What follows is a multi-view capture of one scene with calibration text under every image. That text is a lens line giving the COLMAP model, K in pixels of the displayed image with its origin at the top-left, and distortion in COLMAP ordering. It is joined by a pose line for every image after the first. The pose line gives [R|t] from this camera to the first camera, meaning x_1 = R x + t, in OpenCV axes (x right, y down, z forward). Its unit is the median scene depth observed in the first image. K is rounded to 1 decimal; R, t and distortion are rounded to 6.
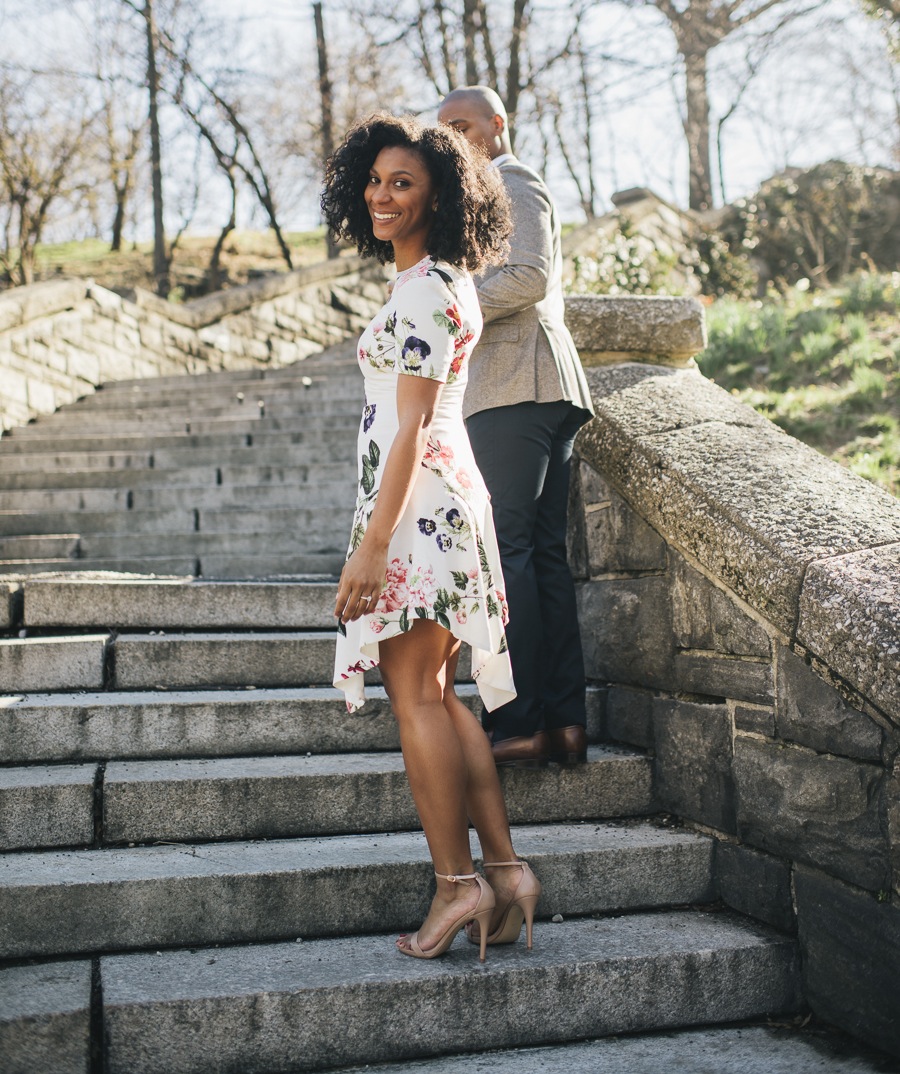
lens RADIAL K [[1401.0, 0, 450.6], [0, 1401.0, 389.8], [0, 0, 1]] dist [-0.101609, 0.130795]
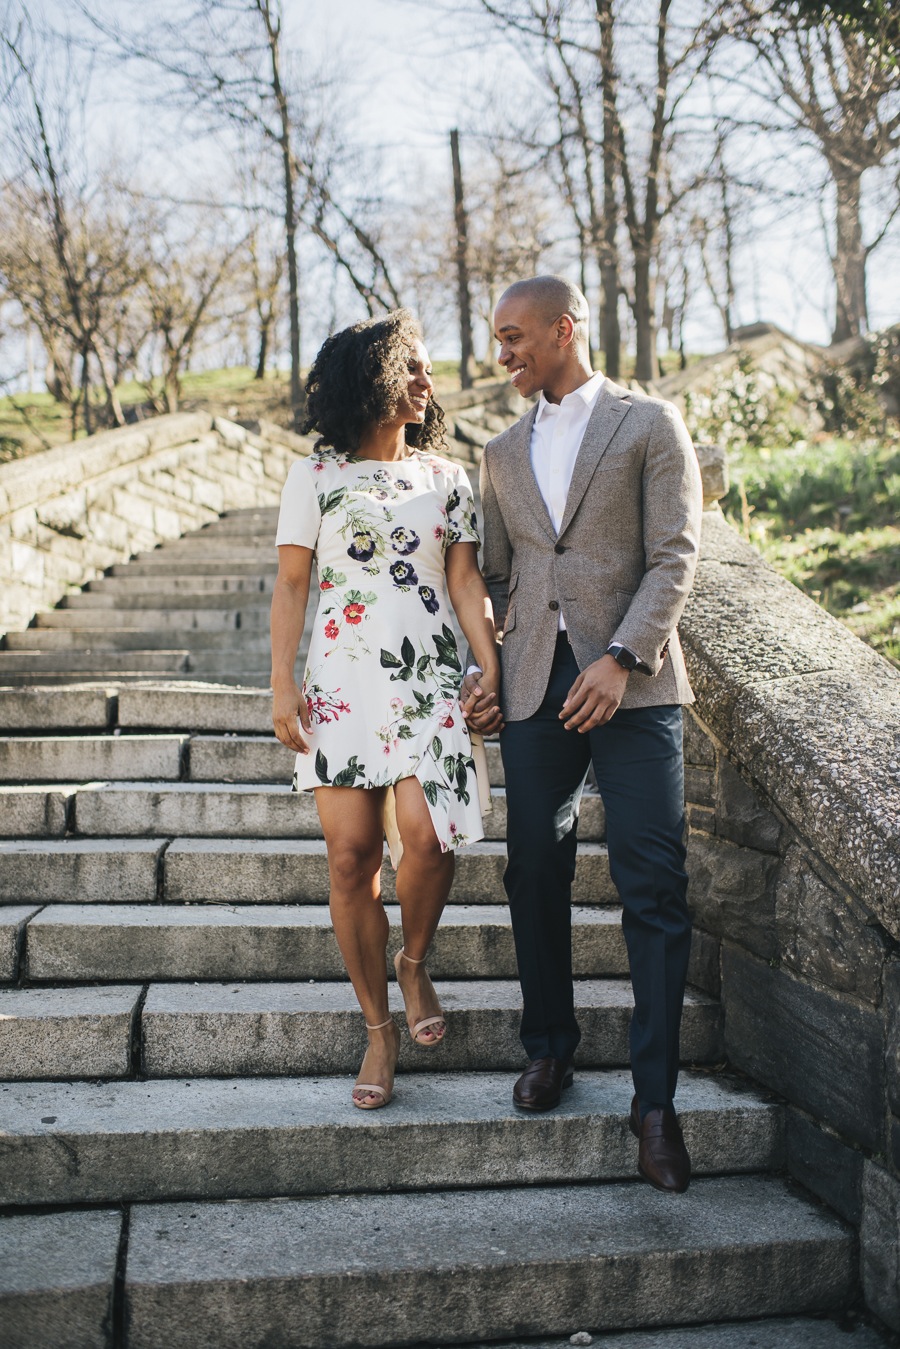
lens RADIAL K [[1422.3, 0, 450.0], [0, 1422.3, 674.5], [0, 0, 1]] dist [-0.097027, 0.115779]
pose [[0.993101, 0.029017, -0.113619, 0.070575], [-0.016387, 0.993734, 0.110561, -0.005214], [0.116116, -0.107936, 0.987354, -0.091586]]
